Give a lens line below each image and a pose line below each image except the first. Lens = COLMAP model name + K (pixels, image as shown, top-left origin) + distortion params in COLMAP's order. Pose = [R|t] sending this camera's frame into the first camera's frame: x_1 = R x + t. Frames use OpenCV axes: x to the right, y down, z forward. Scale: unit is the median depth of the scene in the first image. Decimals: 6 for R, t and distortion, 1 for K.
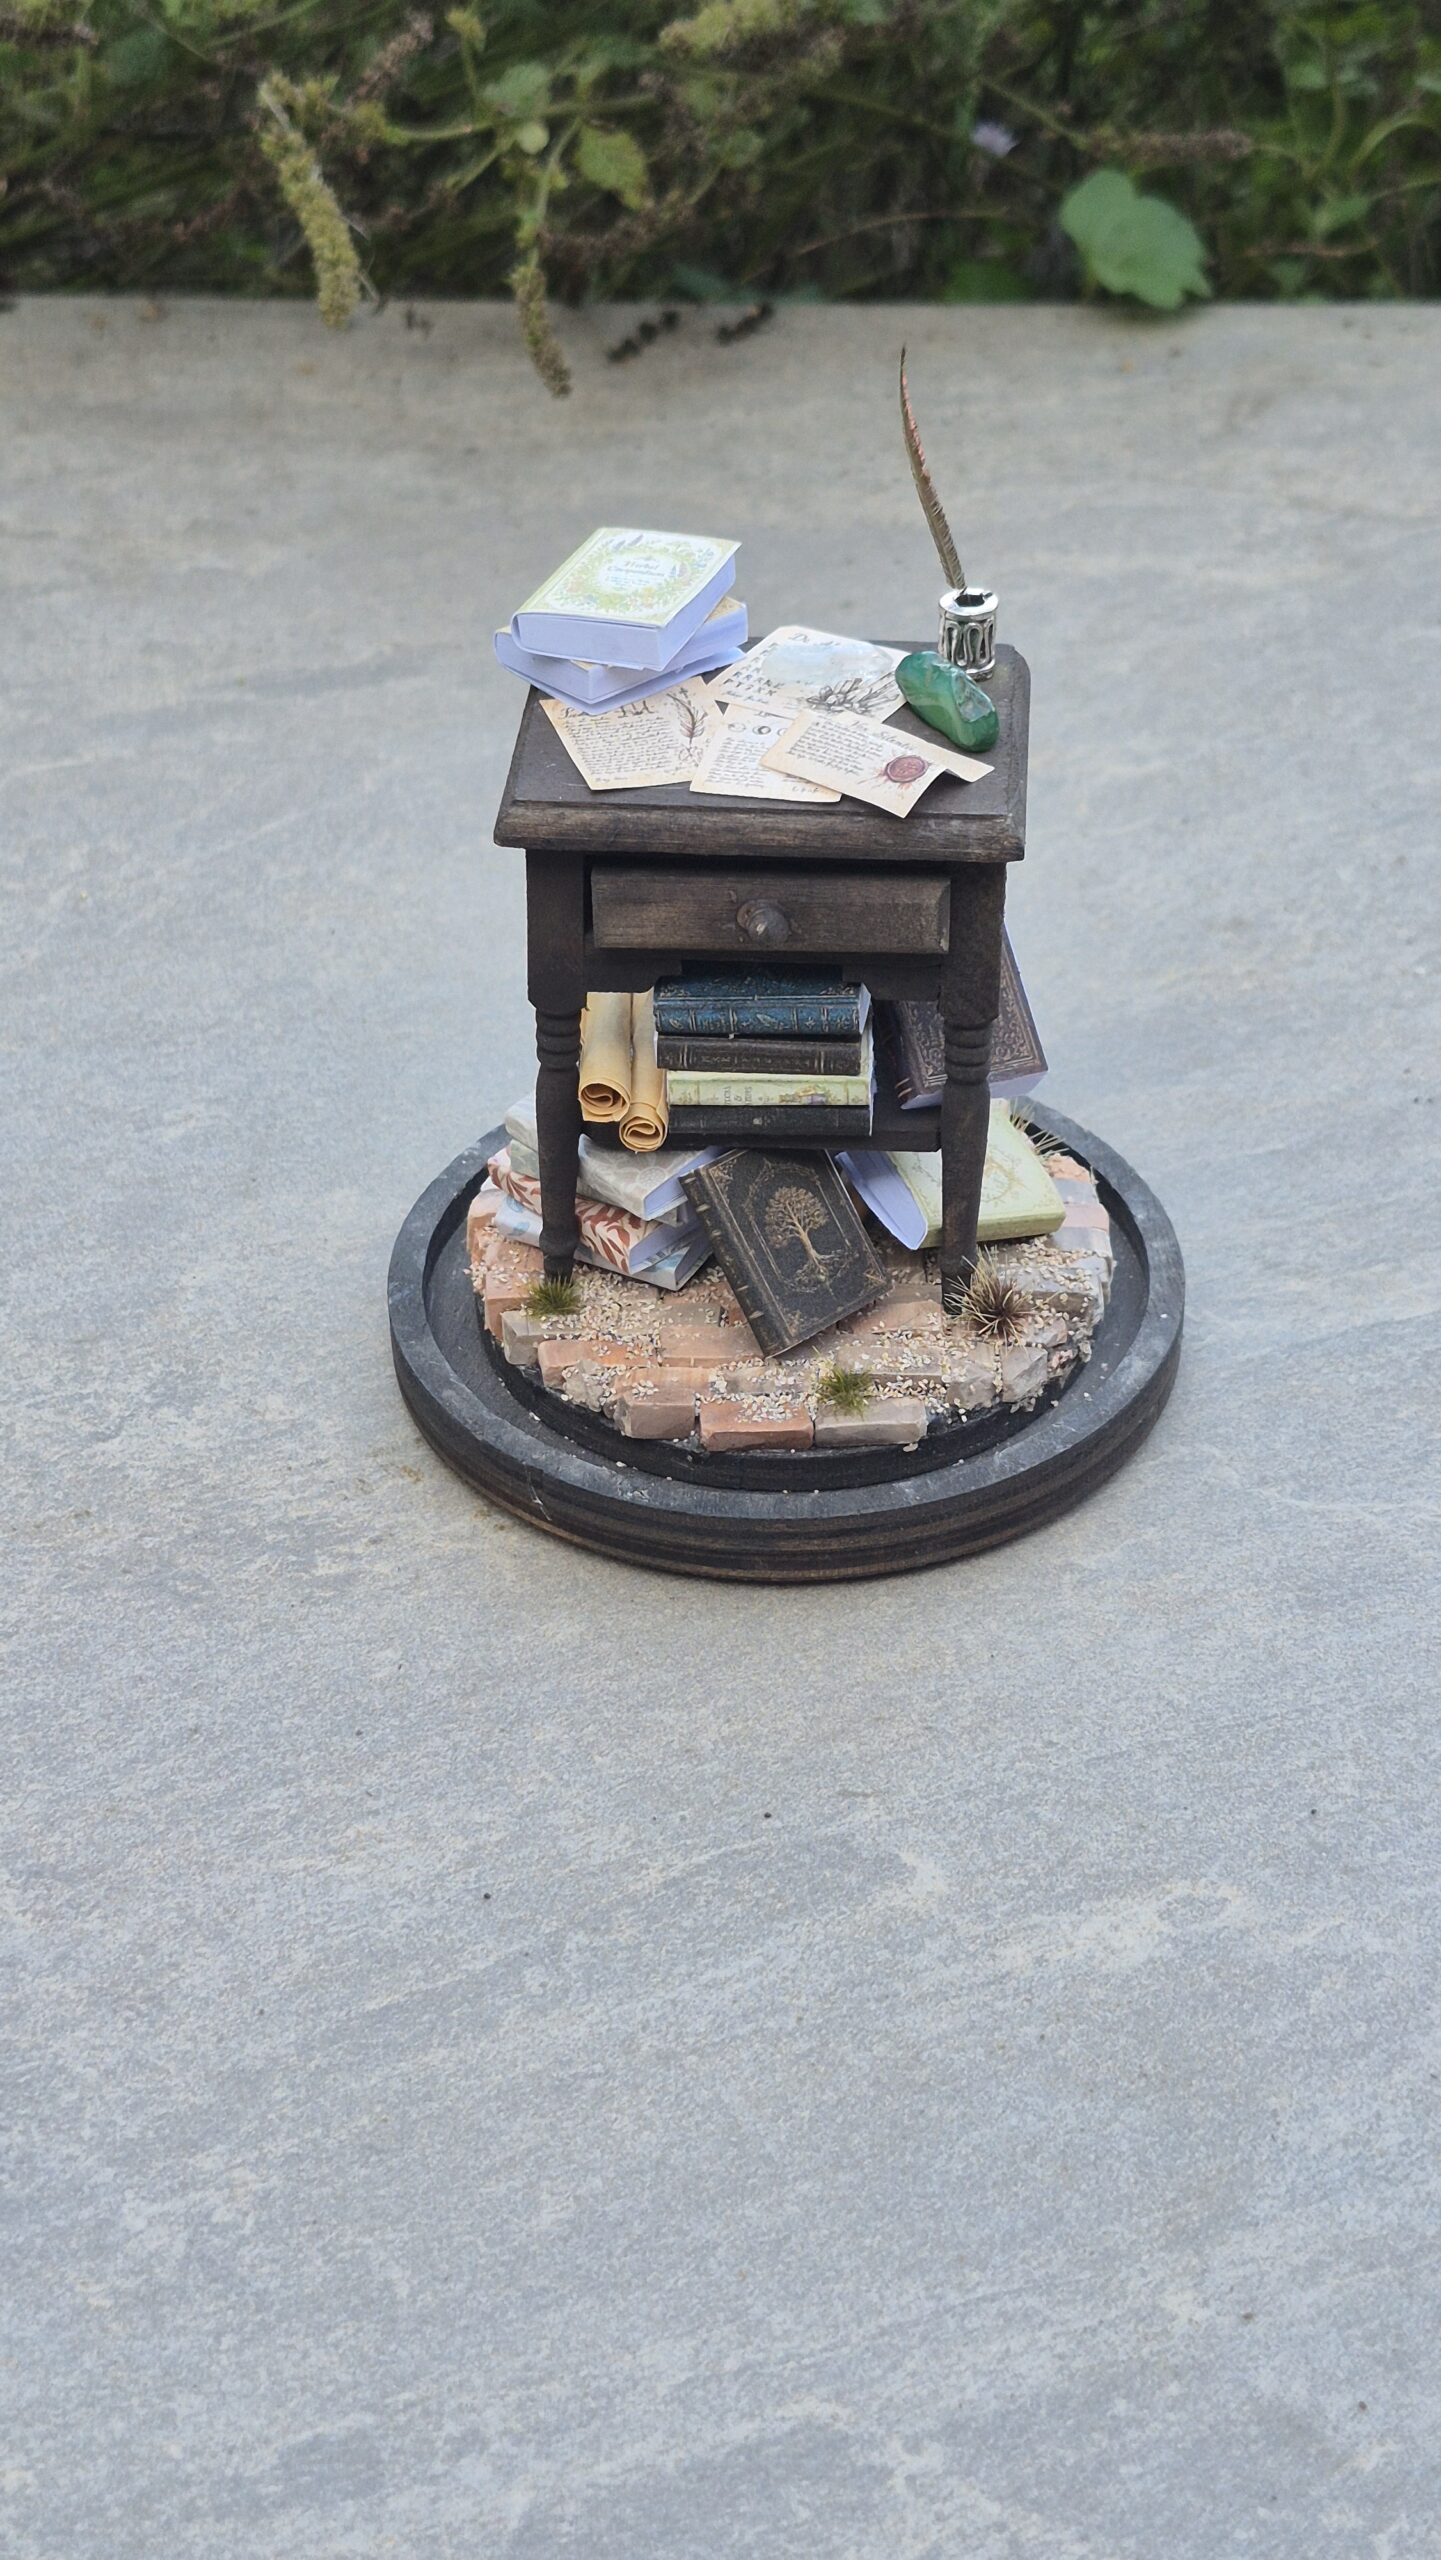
lens RADIAL K [[4405.2, 0, 730.8], [0, 4405.2, 1336.3], [0, 0, 1]] dist [0.129140, 0.000000]
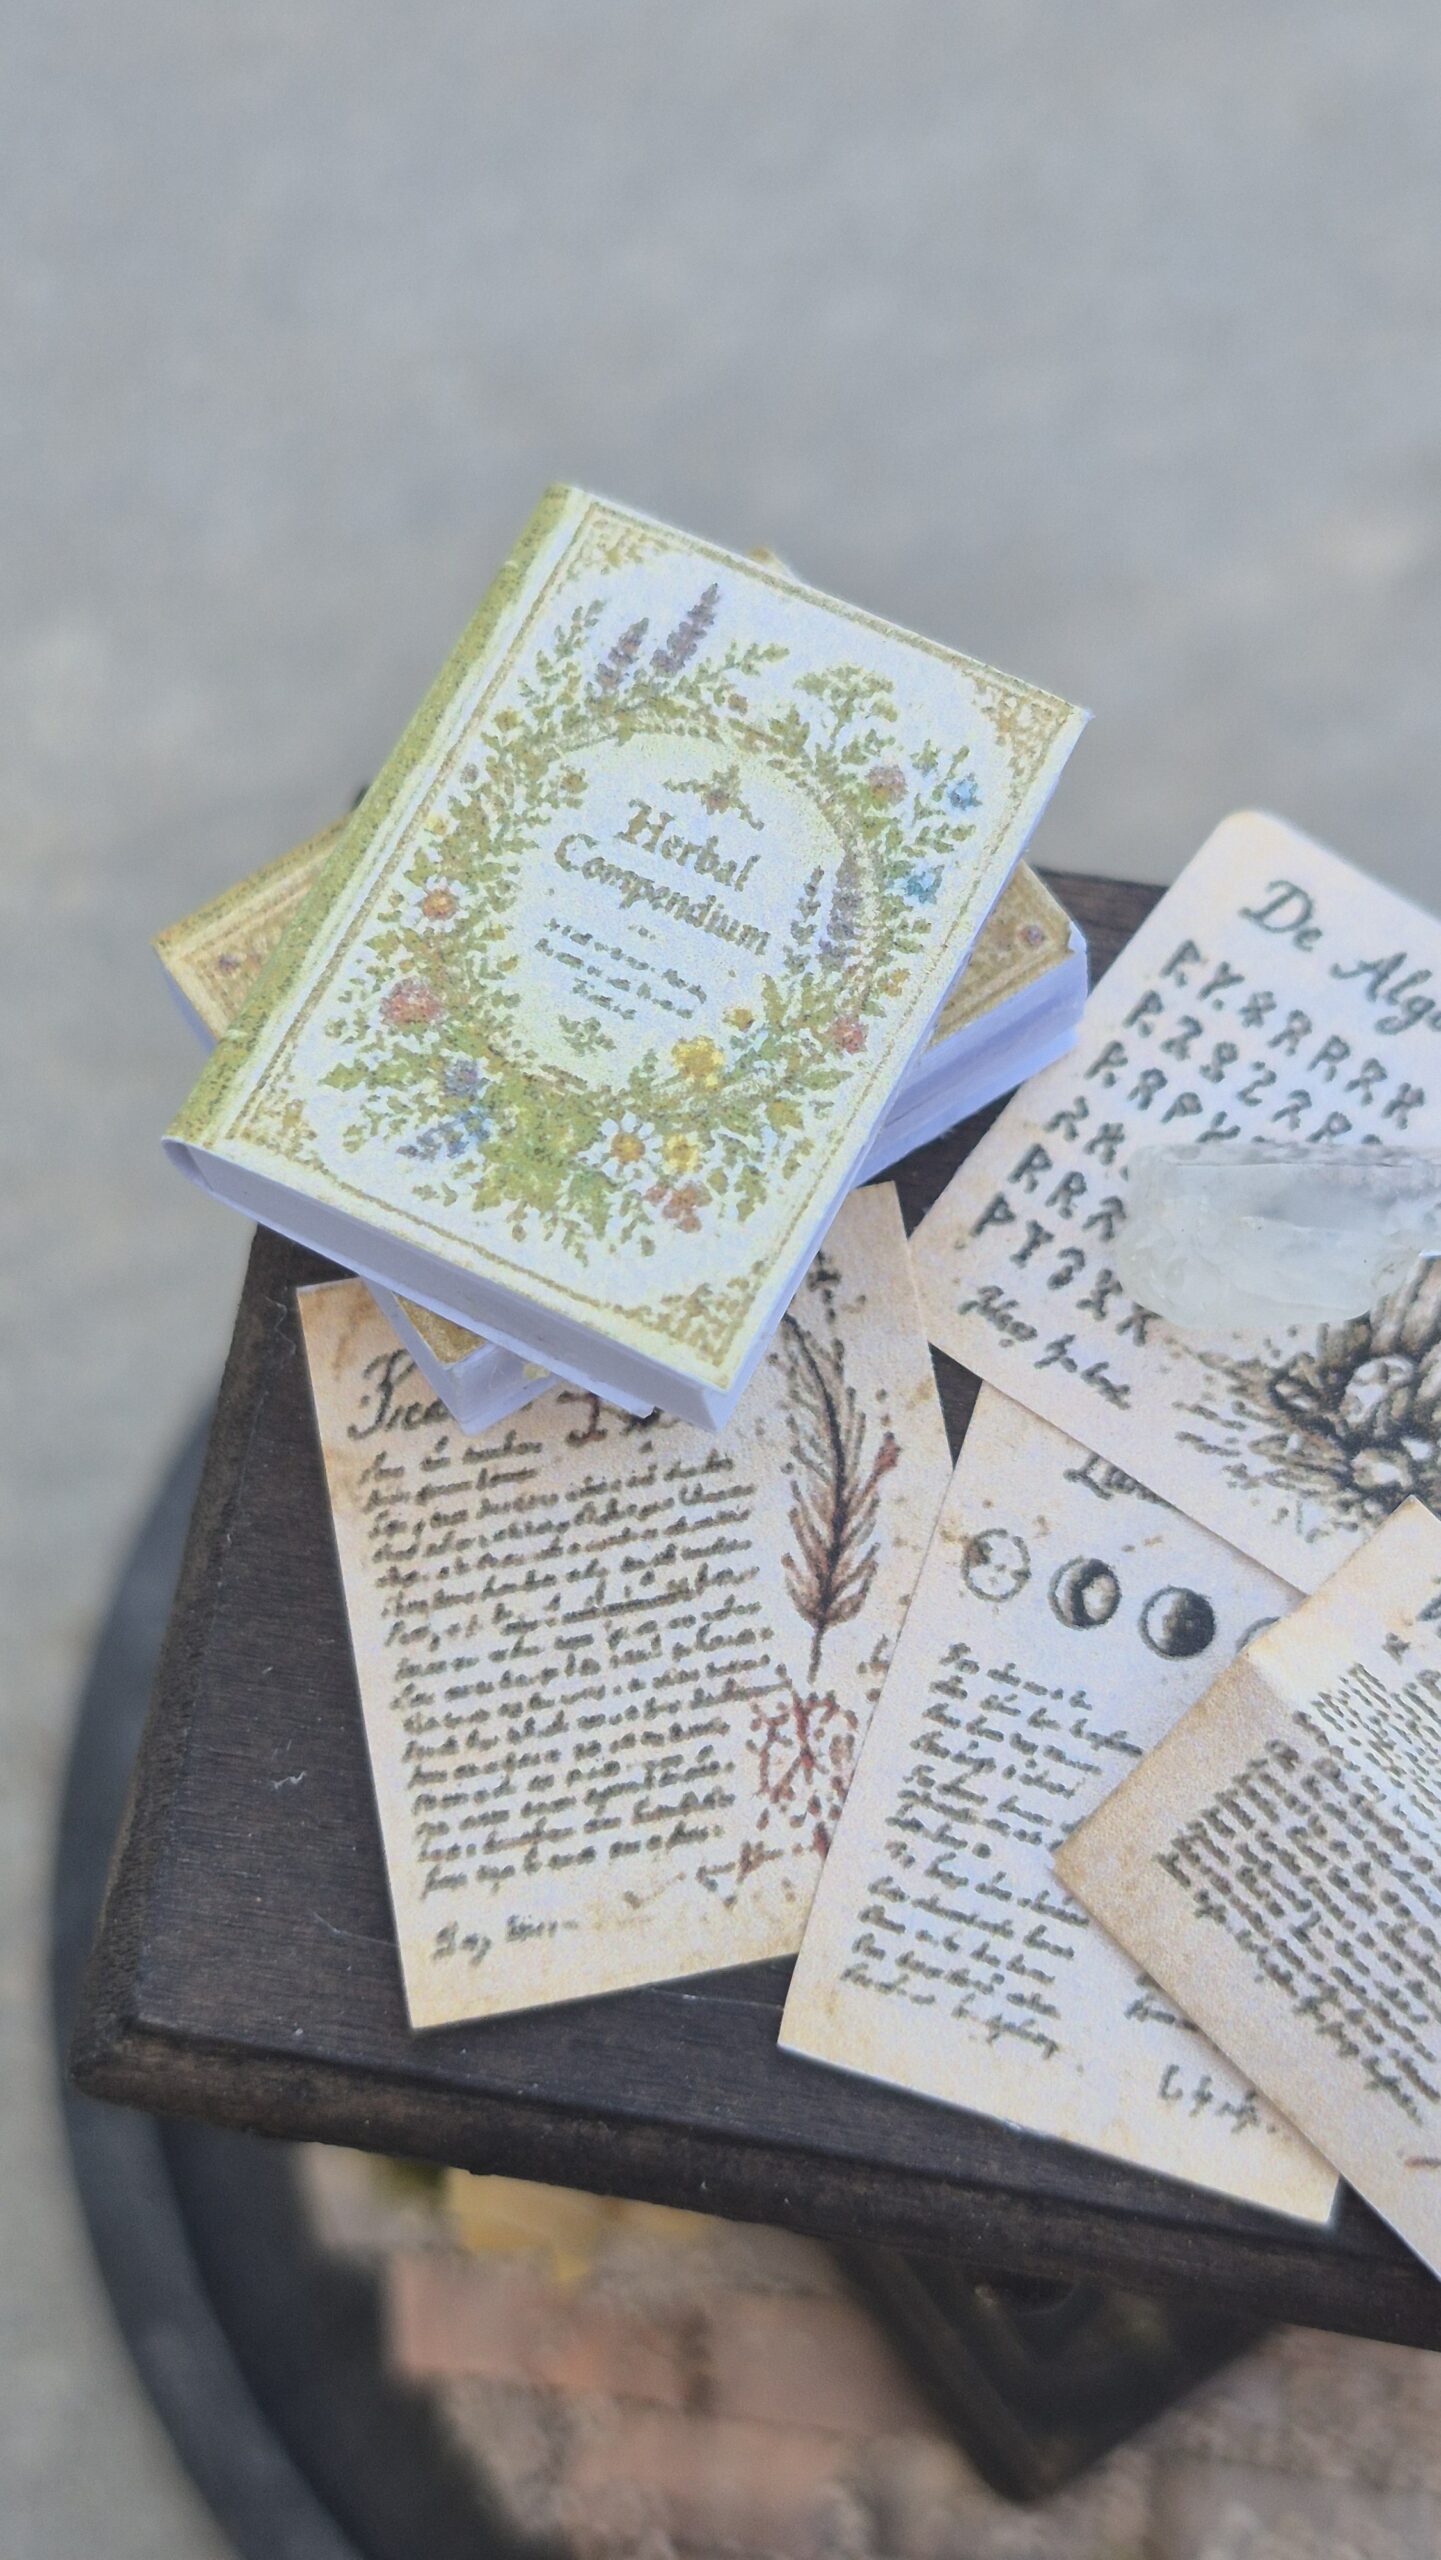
lens RADIAL K [[4240.3, 0, 716.5], [0, 4240.3, 1223.2], [0, 0, 1]] dist [0.099843, 0.000000]
pose [[0.994509, 0.089272, -0.054607, -0.003192], [-0.037454, 0.790878, 0.610826, -0.304647], [0.097717, -0.605427, 0.789879, 0.784307]]
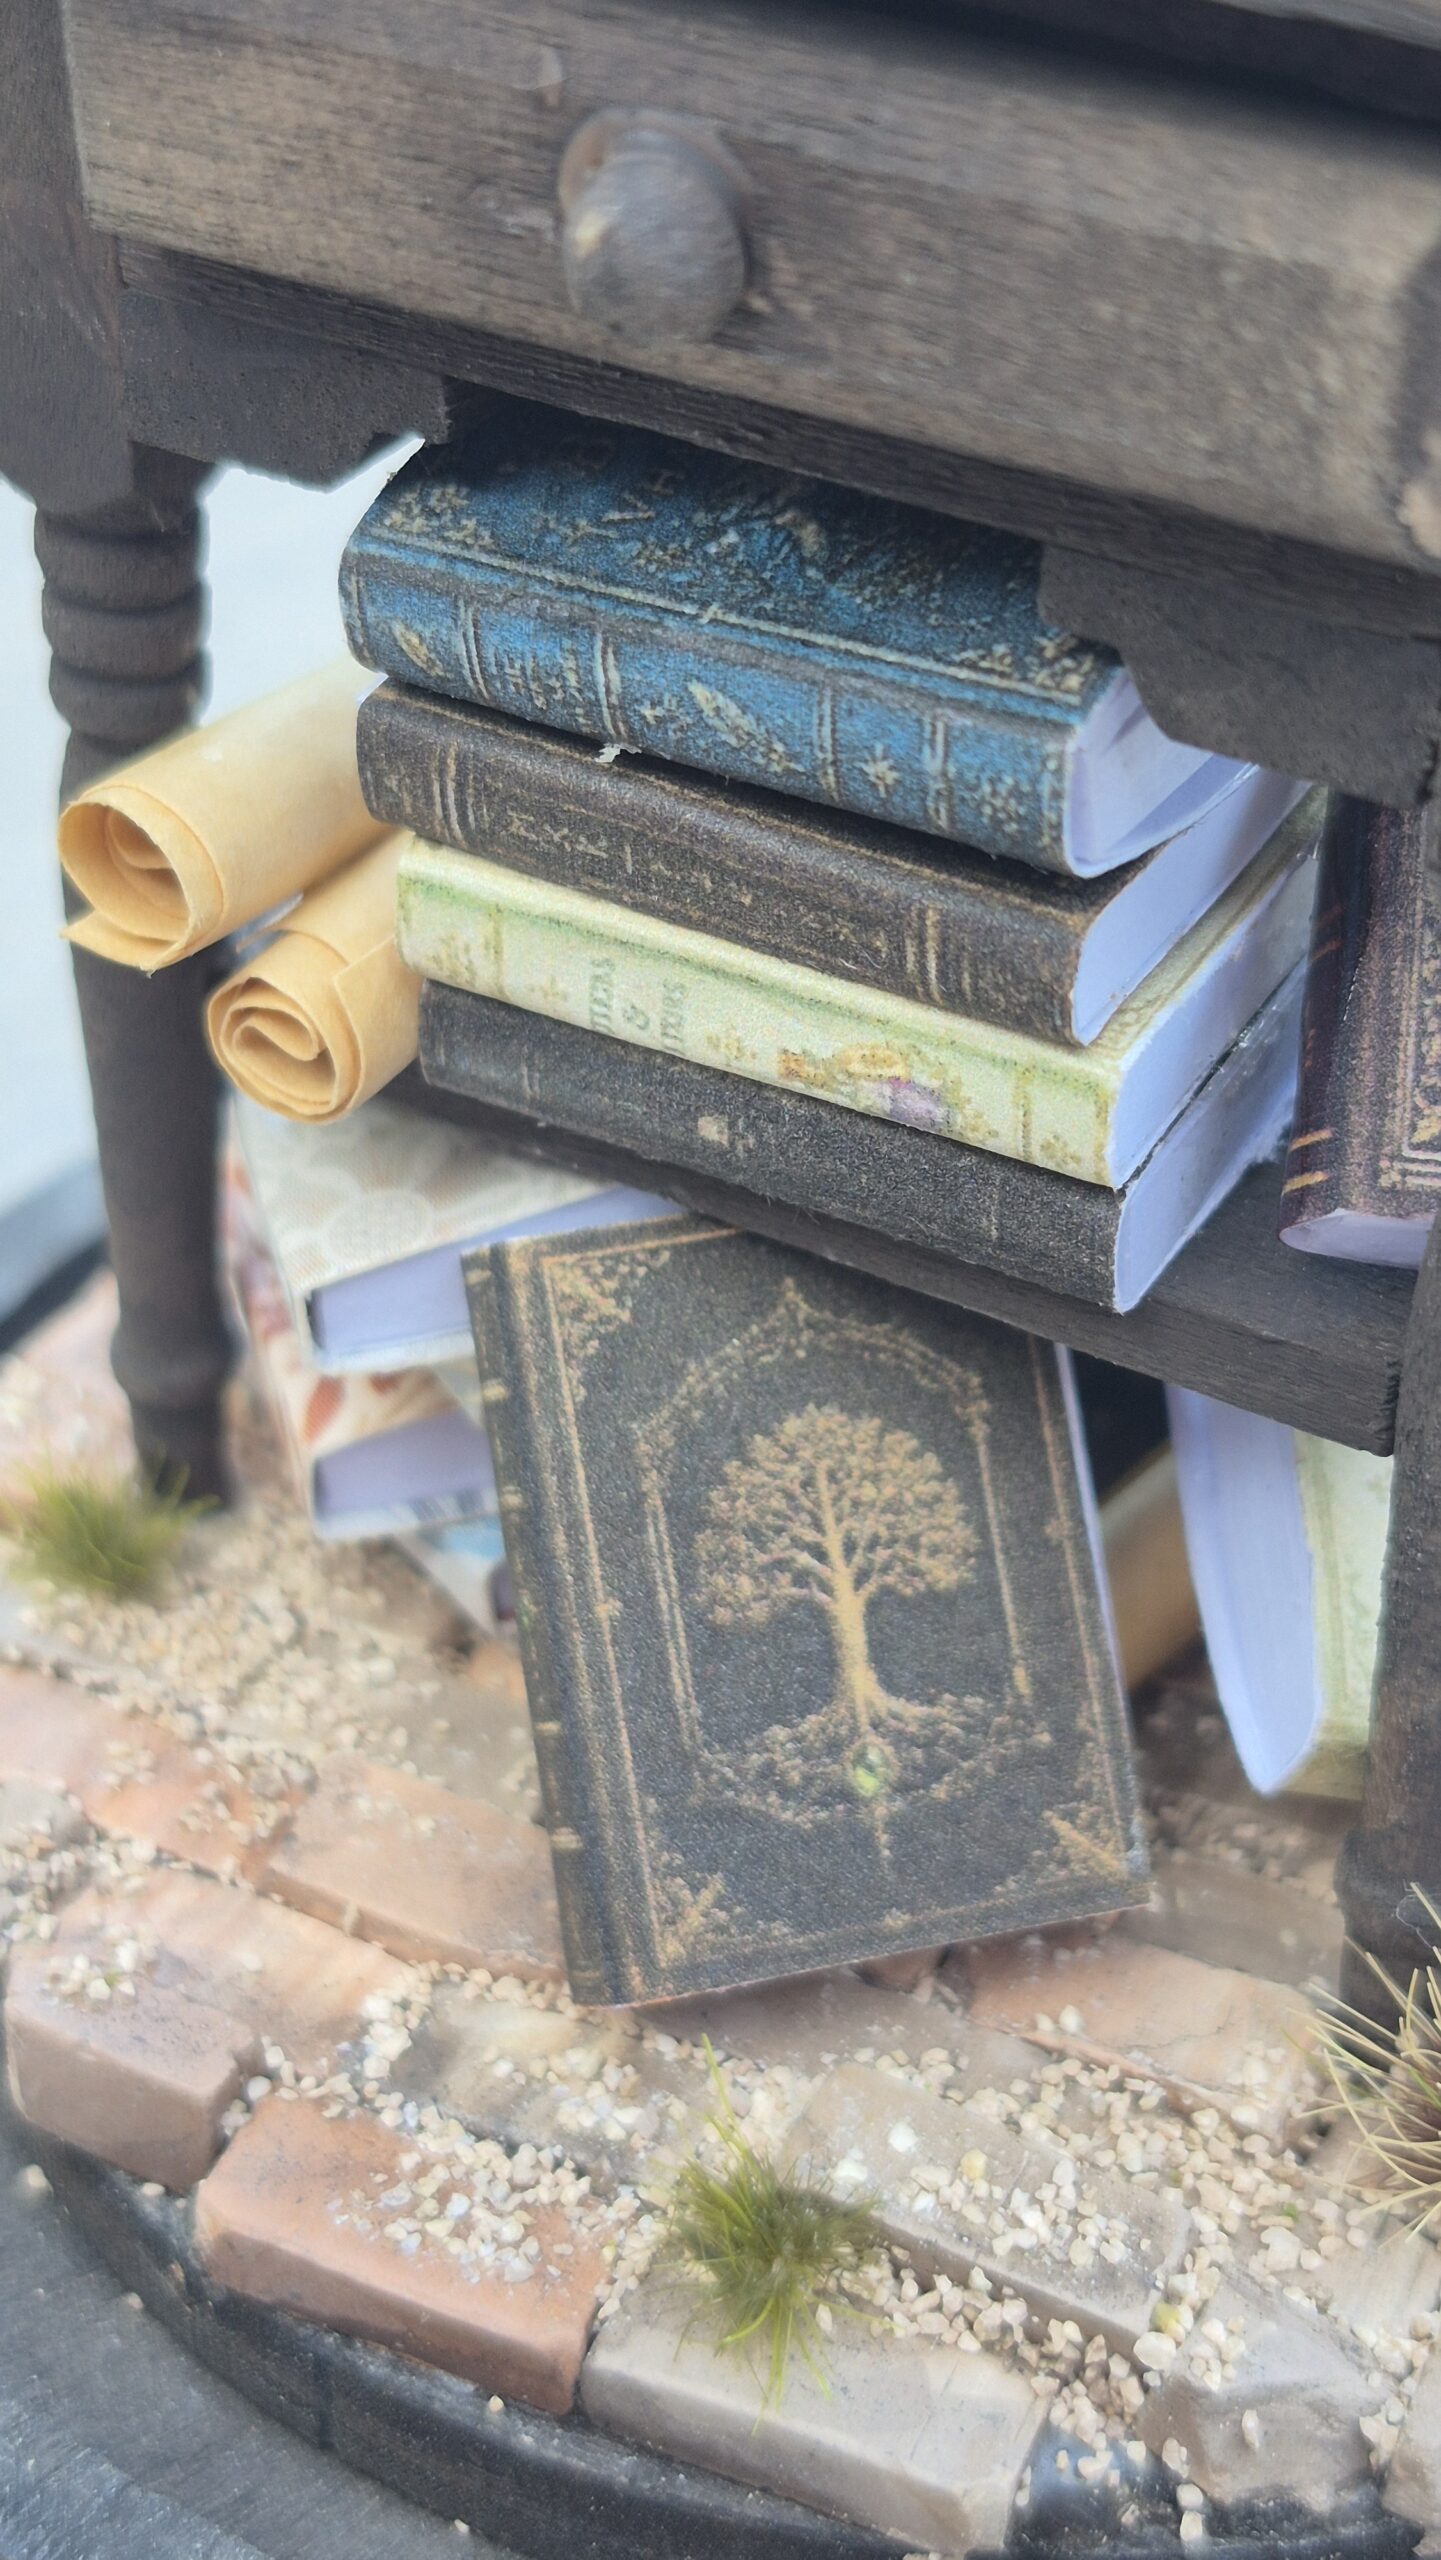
lens RADIAL K [[4240.3, 0, 732.4], [0, 4240.3, 1228.3], [0, 0, 1]] dist [0.099843, 0.000000]
pose [[0.889243, 0.282513, -0.359767, 0.096426], [-0.286514, 0.957093, 0.043392, -0.054219], [0.356589, 0.064492, 0.932033, 0.772139]]
